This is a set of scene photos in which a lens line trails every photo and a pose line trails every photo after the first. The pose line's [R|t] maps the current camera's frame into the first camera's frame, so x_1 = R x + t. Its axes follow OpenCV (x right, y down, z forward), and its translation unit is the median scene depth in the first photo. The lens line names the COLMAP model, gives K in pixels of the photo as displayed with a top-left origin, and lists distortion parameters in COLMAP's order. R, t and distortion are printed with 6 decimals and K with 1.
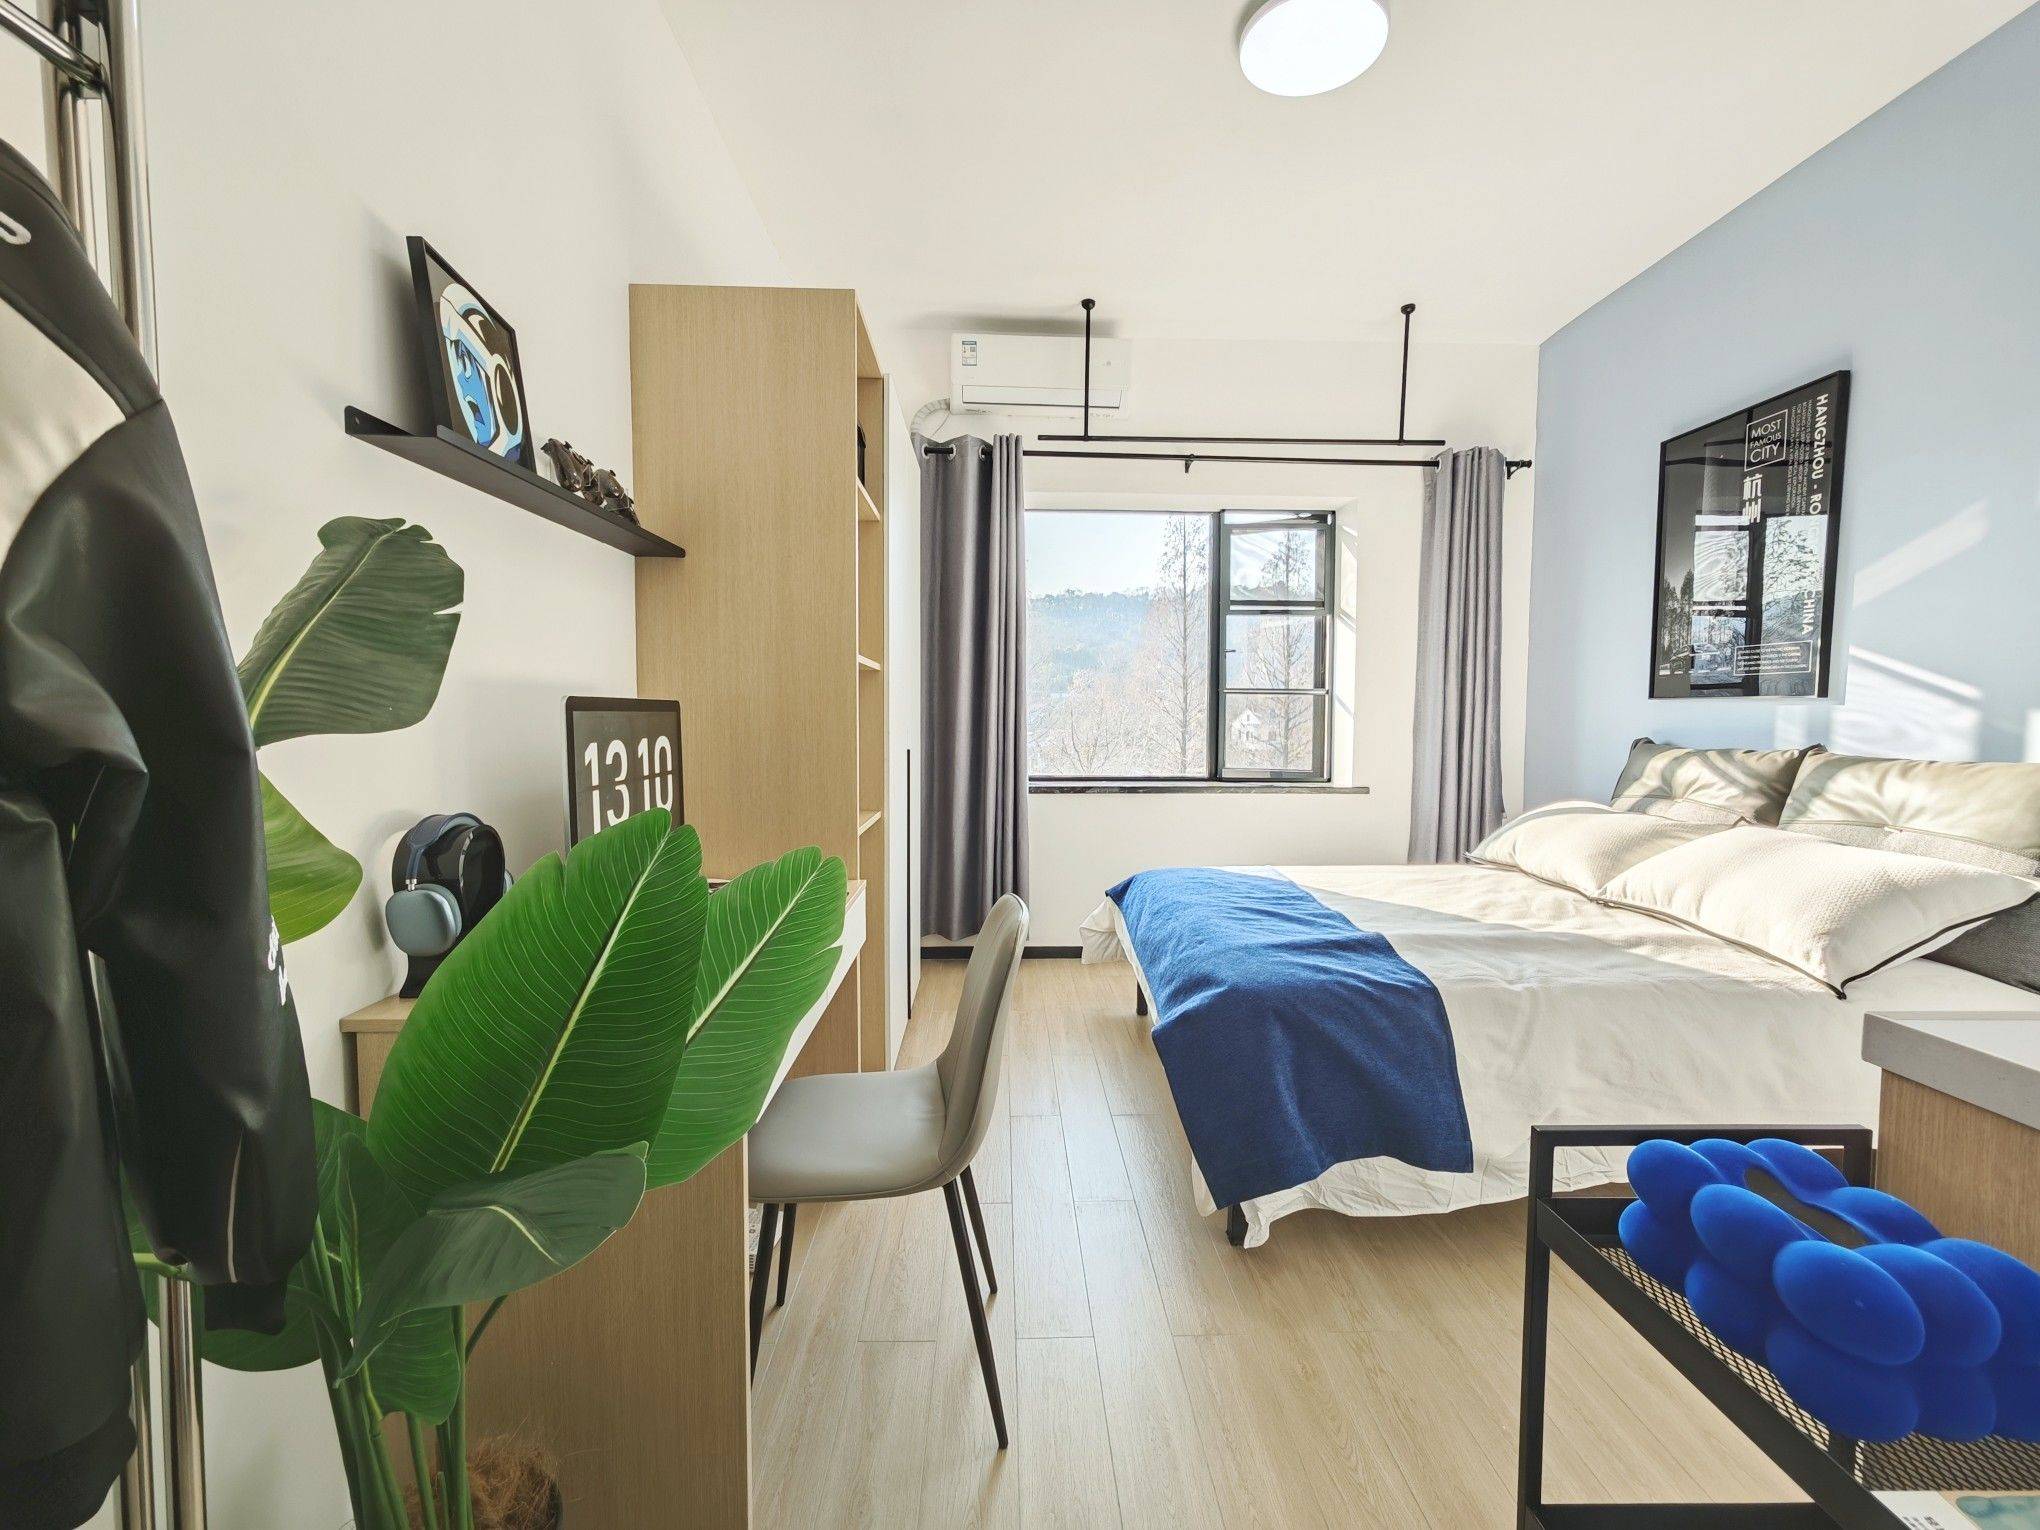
lens RADIAL K [[810.8, 0, 1021.8], [0, 810.8, 761.8], [0, 0, 1]] dist [-0.000141, -0.000004]
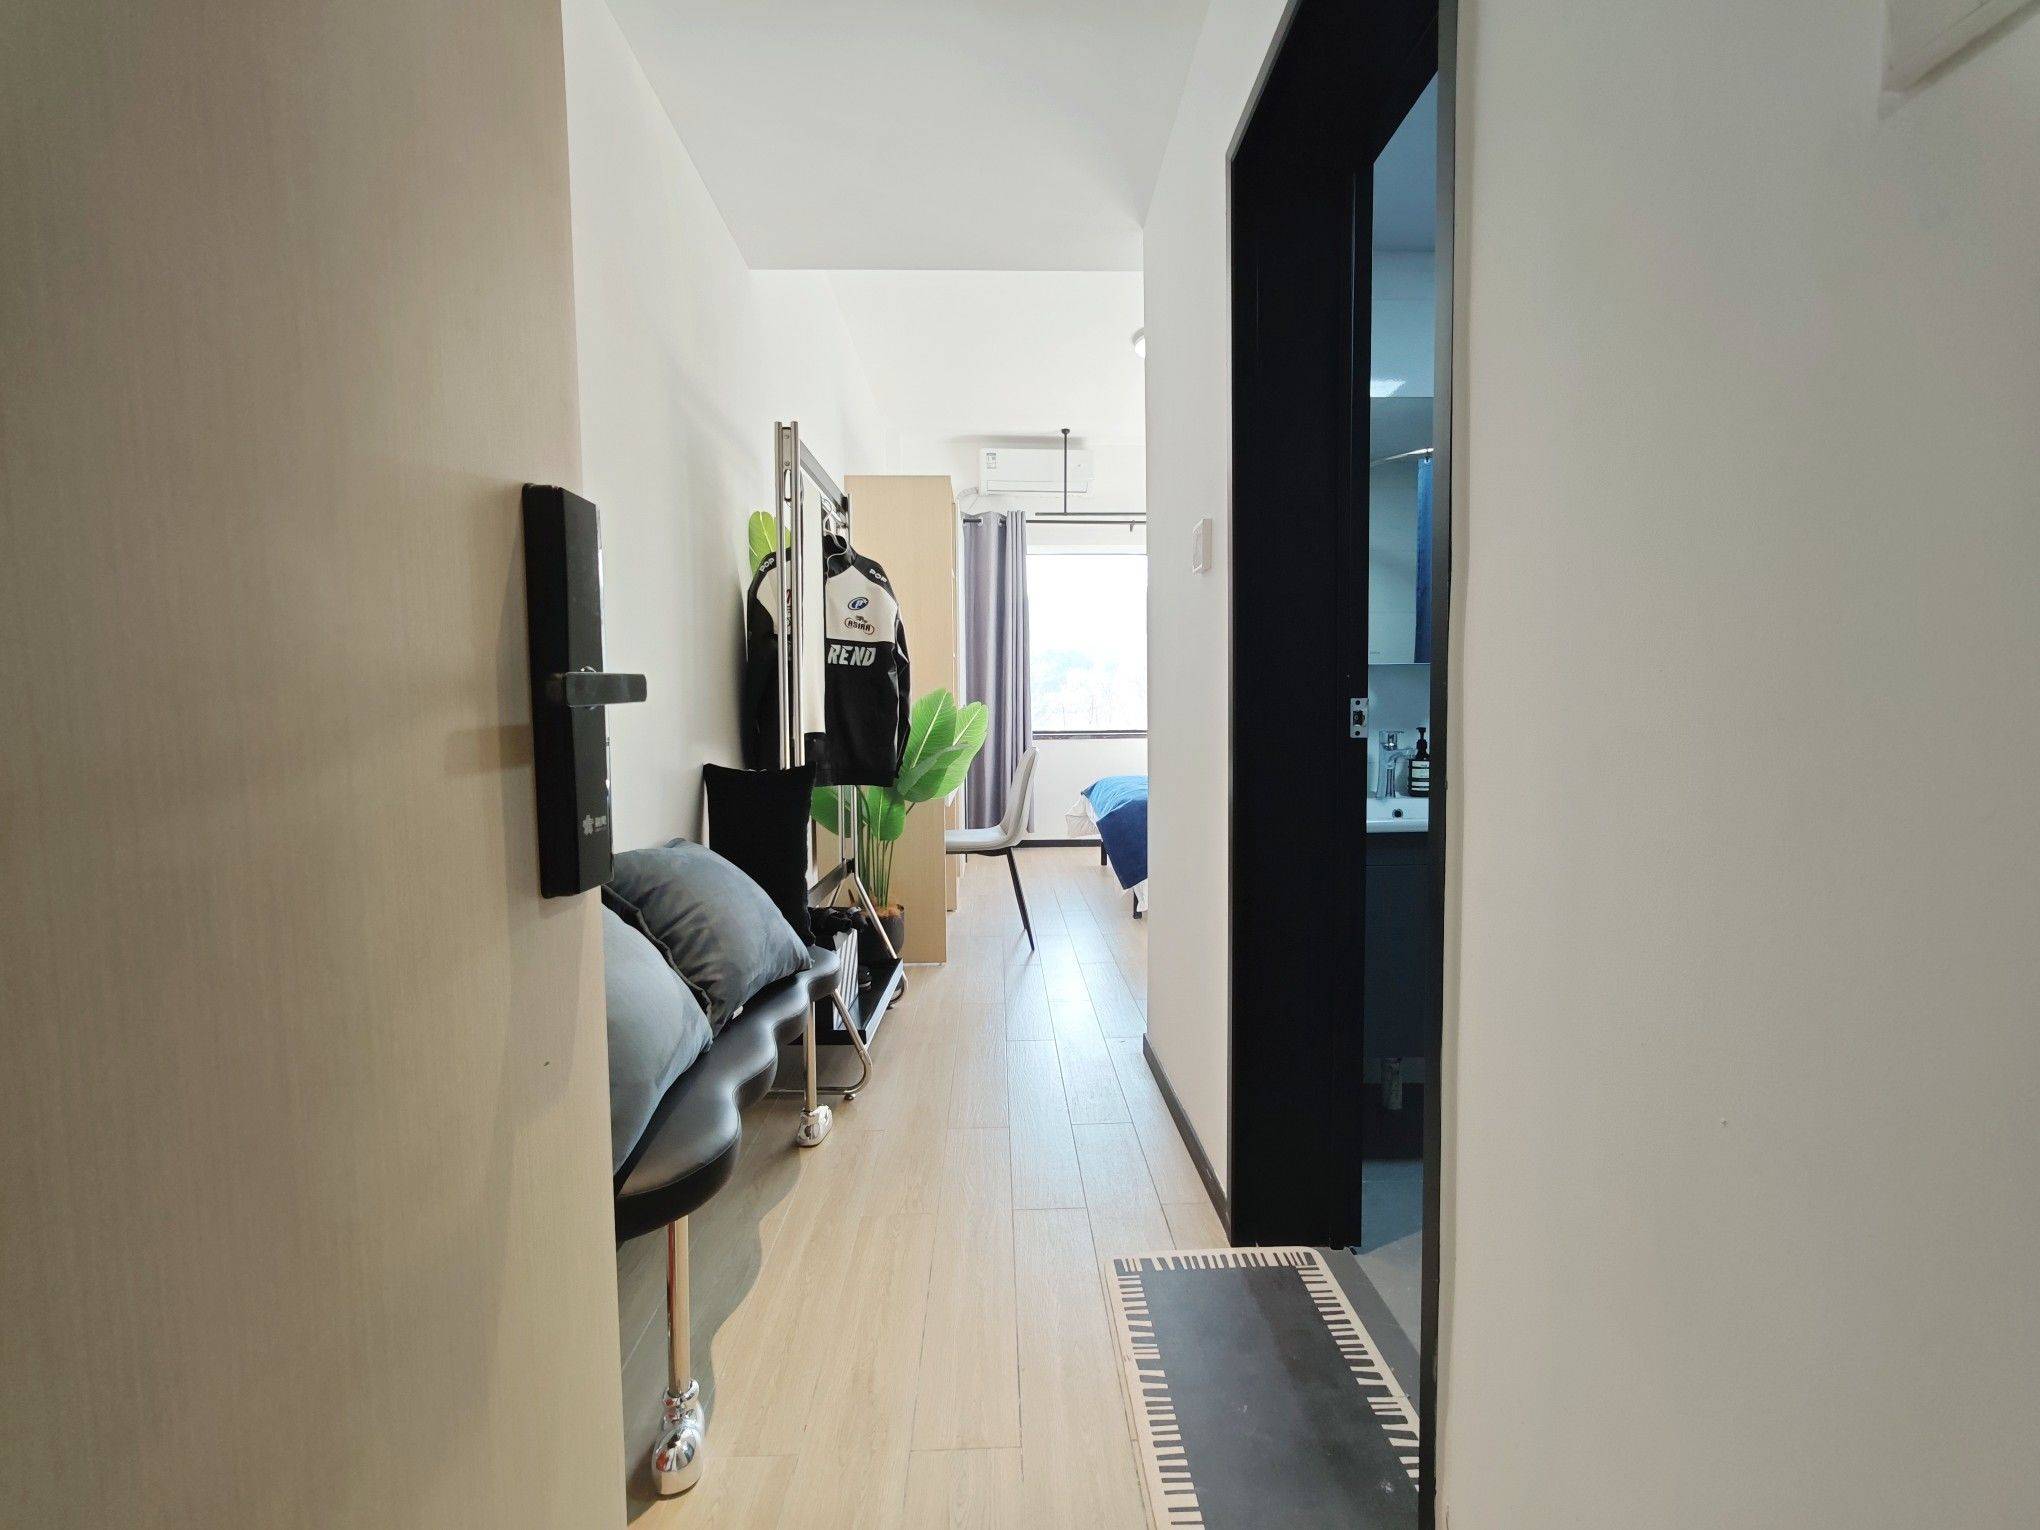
lens RADIAL K [[810.8, 0, 1018.1], [0, 810.8, 762.3], [0, 0, 1]] dist [-0.000141, -0.000004]
pose [[0.999862, -0.014596, -0.007938, -0.008261], [0.014527, 0.999857, -0.008714, 0.100508], [0.008064, 0.008598, 0.999931, -0.574997]]
